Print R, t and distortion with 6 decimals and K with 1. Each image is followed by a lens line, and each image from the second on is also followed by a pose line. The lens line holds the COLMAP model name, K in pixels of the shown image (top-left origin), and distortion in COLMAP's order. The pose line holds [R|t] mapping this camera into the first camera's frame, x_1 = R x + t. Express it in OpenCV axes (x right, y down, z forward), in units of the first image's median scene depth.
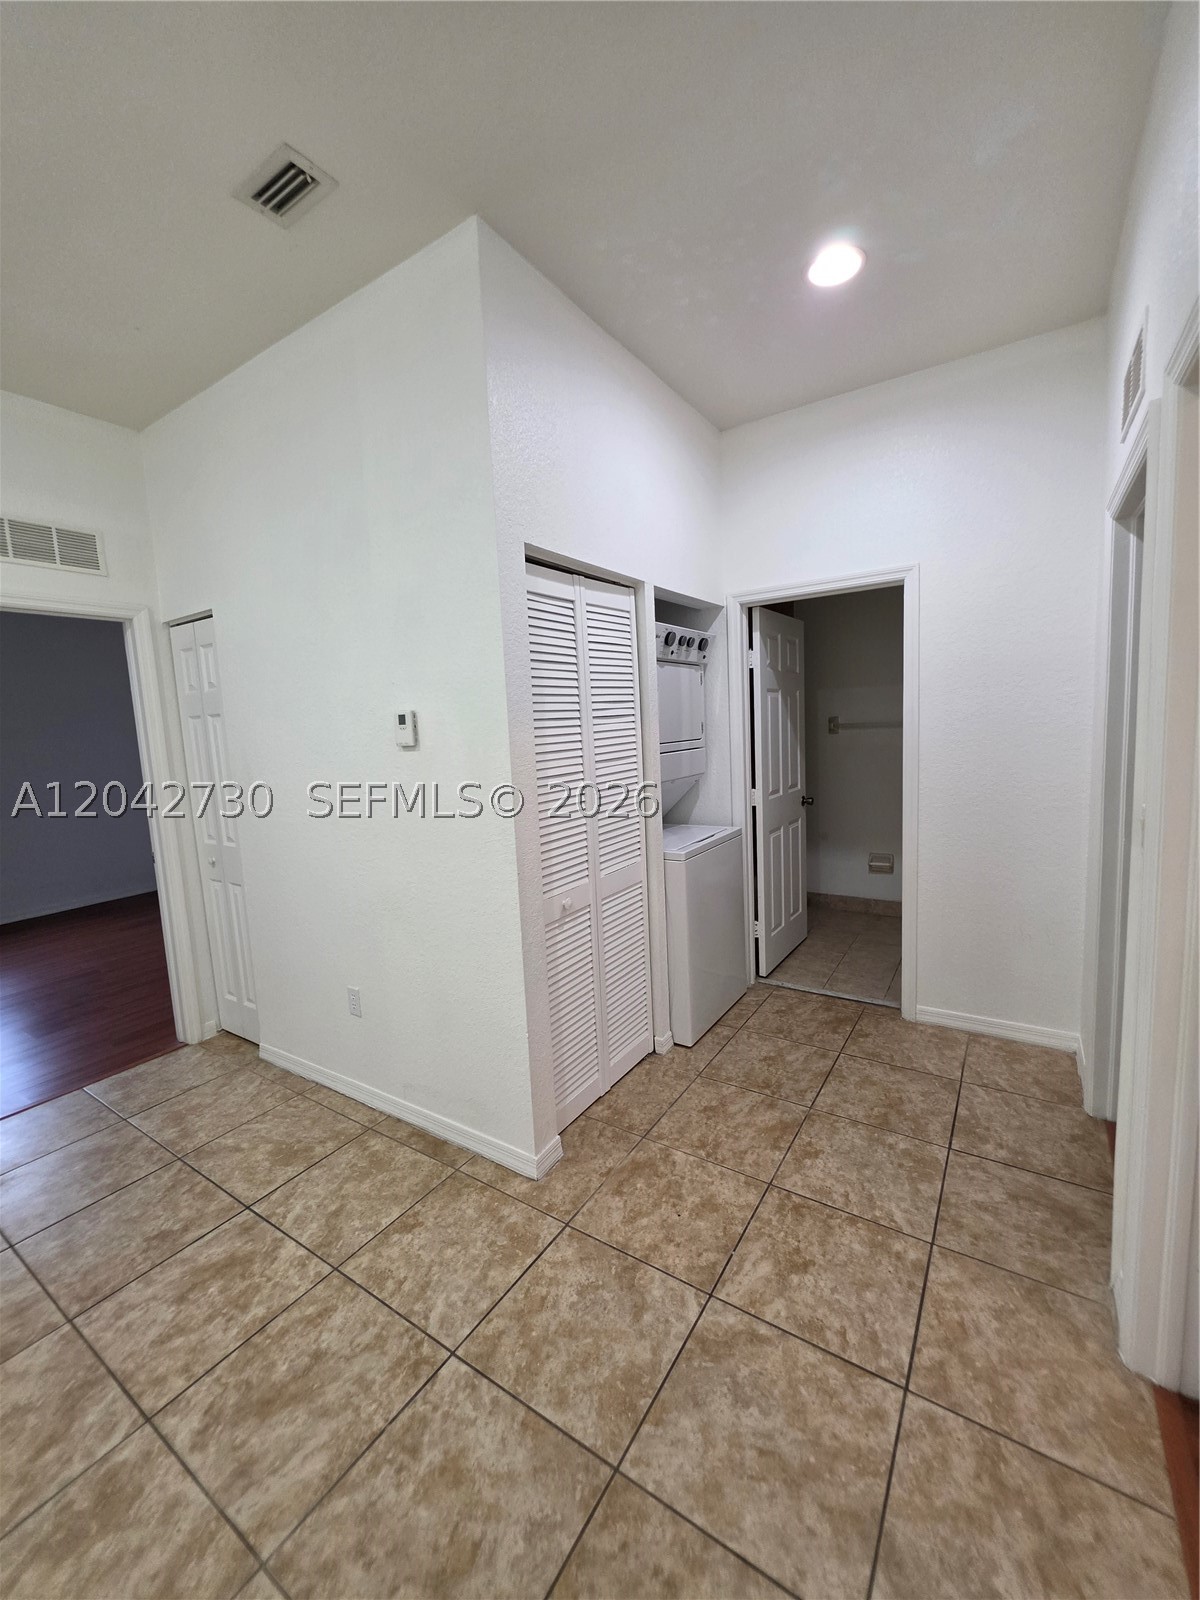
lens RADIAL K [[646.4, 0, 601.4], [0, 646.4, 794.5], [0, 0, 1]] dist [-0.002272, -0.000099]
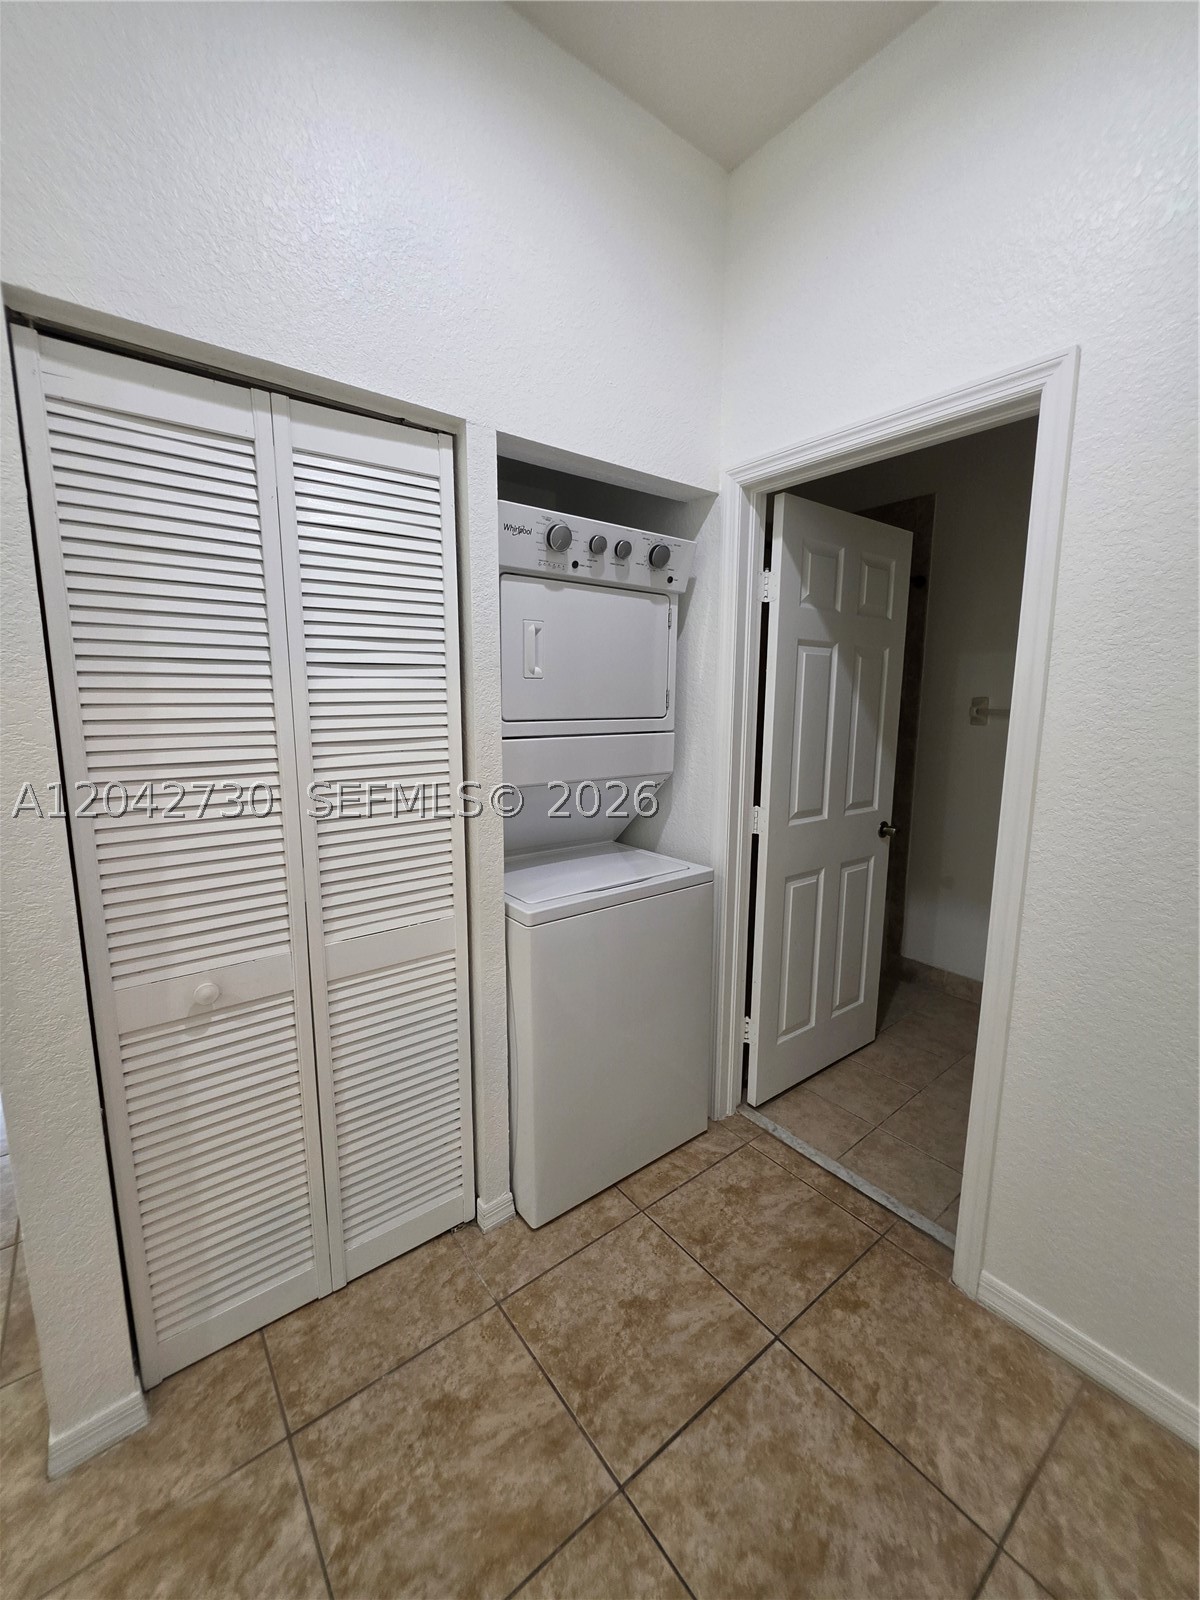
lens RADIAL K [[650.9, 0, 600.5], [0, 650.9, 794.1], [0, 0, 1]] dist [-0.000145, -0.000707]
pose [[0.947013, 0.100162, -0.305180, 0.339457], [-0.086144, 0.994529, 0.059094, -0.051999], [0.309429, -0.029673, 0.950460, 0.455955]]
